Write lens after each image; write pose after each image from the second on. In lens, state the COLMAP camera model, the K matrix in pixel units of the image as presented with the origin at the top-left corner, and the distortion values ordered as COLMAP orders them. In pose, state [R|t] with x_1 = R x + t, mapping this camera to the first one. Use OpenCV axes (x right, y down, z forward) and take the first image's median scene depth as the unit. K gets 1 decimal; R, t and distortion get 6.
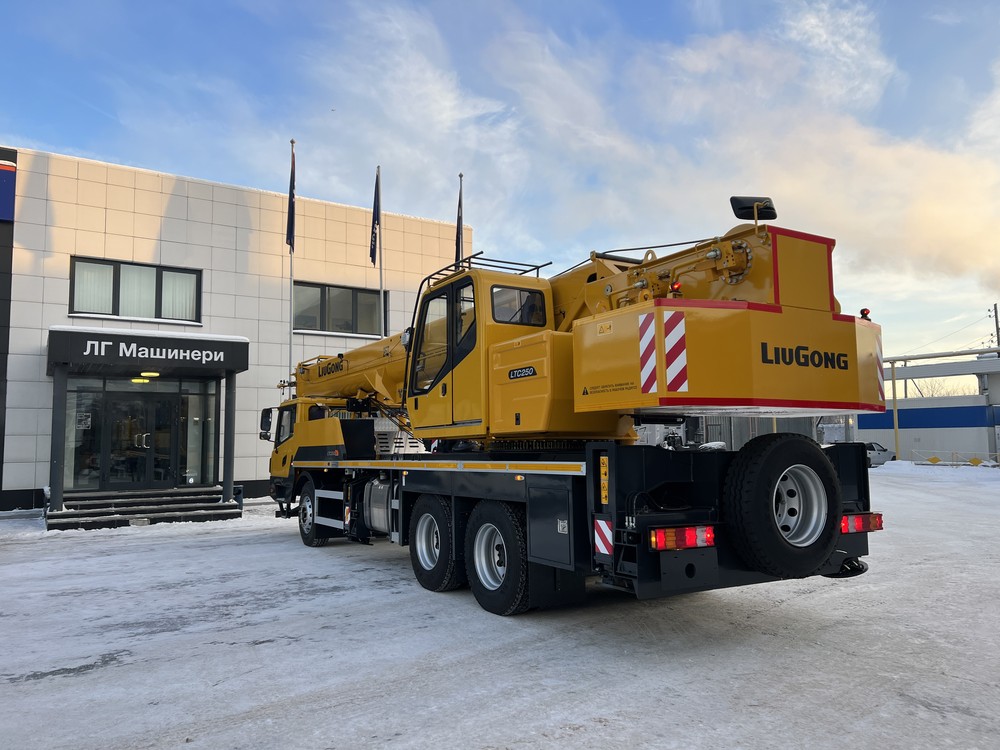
lens RADIAL K [[716.6, 0, 500.0], [0, 716.6, 375.0], [0, 0, 1]] dist [0.058050, -0.051563]
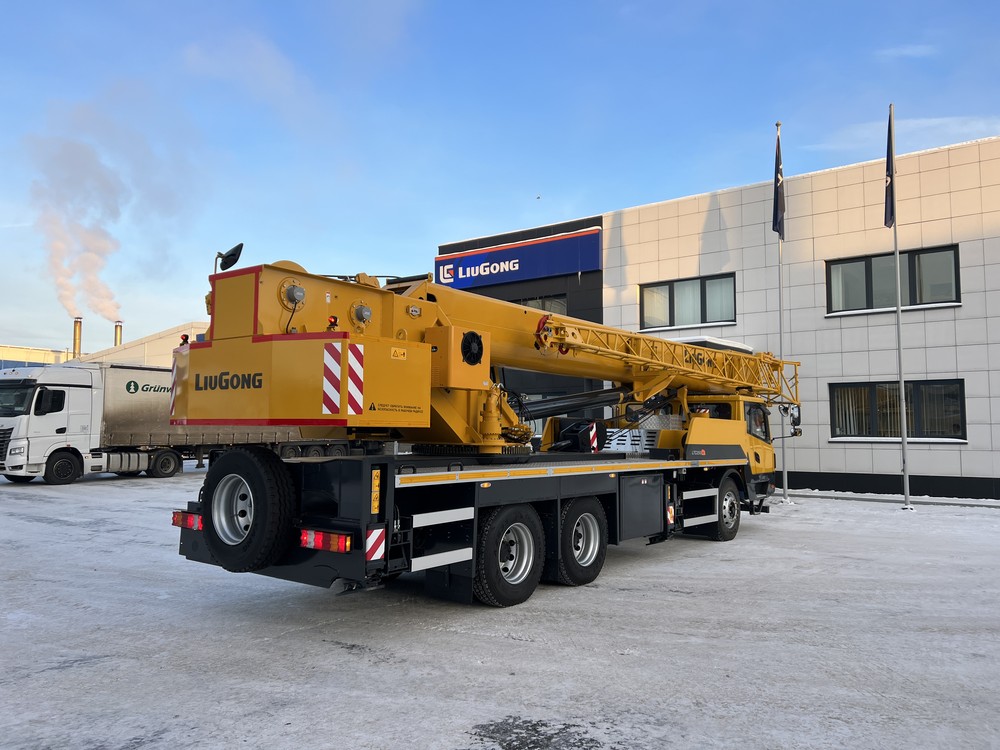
lens RADIAL K [[717.8, 0, 500.0], [0, 717.8, 375.0], [0, 0, 1]] dist [0.067395, -0.053071]
pose [[0.387316, -0.057040, -0.920181, 0.599602], [0.080736, 0.996348, -0.027779, 0.011859], [0.918405, -0.063532, 0.390507, 0.343937]]
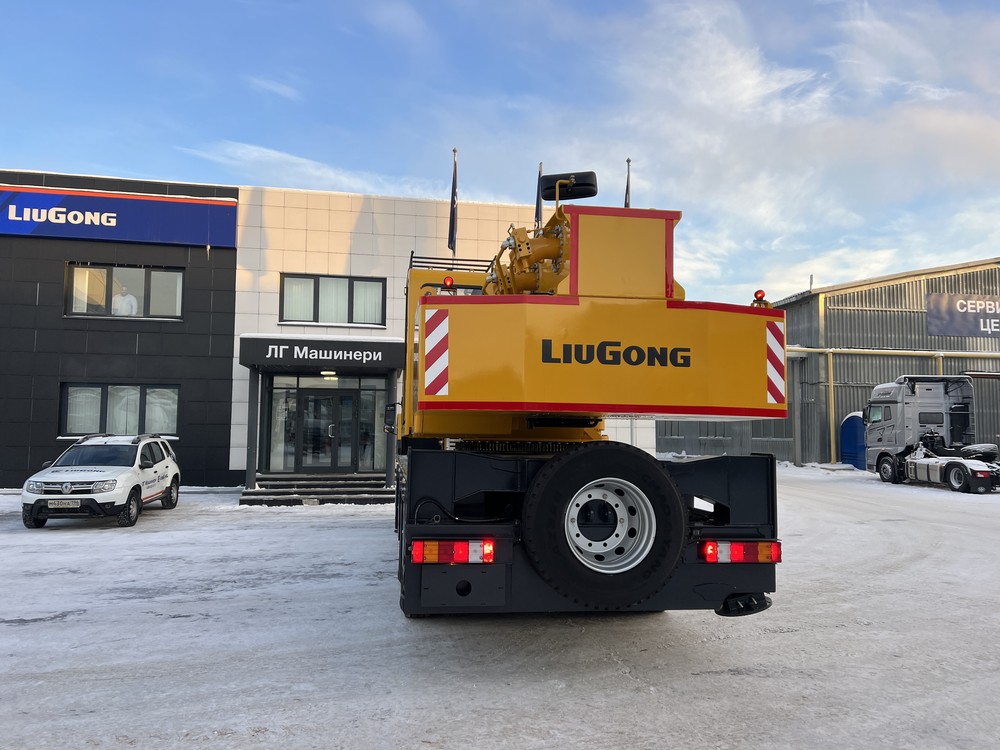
lens RADIAL K [[717.8, 0, 500.0], [0, 717.8, 375.0], [0, 0, 1]] dist [0.067395, -0.053071]
pose [[0.927668, -0.011587, -0.373227, 0.222636], [0.015701, 0.999845, 0.007986, -0.003102], [0.373077, -0.013268, 0.927706, 0.055223]]
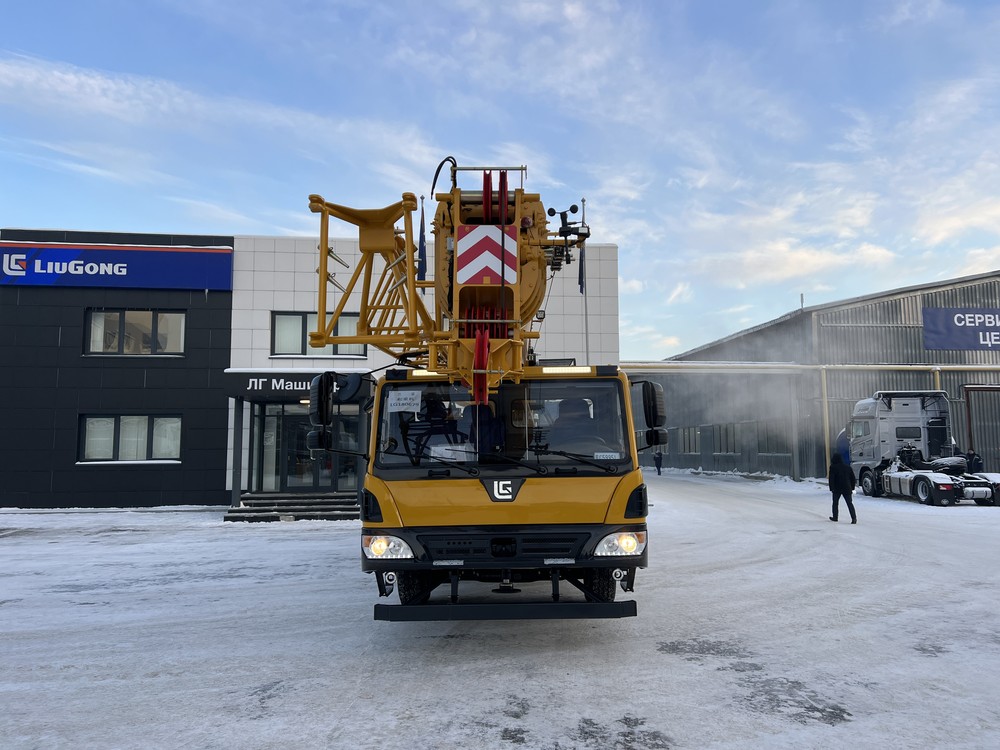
lens RADIAL K [[716.6, 0, 500.0], [0, 716.6, 375.0], [0, 0, 1]] dist [0.058050, -0.051563]
pose [[0.900259, -0.039817, -0.433531, 0.426536], [0.035161, 0.999206, -0.018756, -0.013952], [0.433933, 0.001642, 0.900943, 0.015413]]
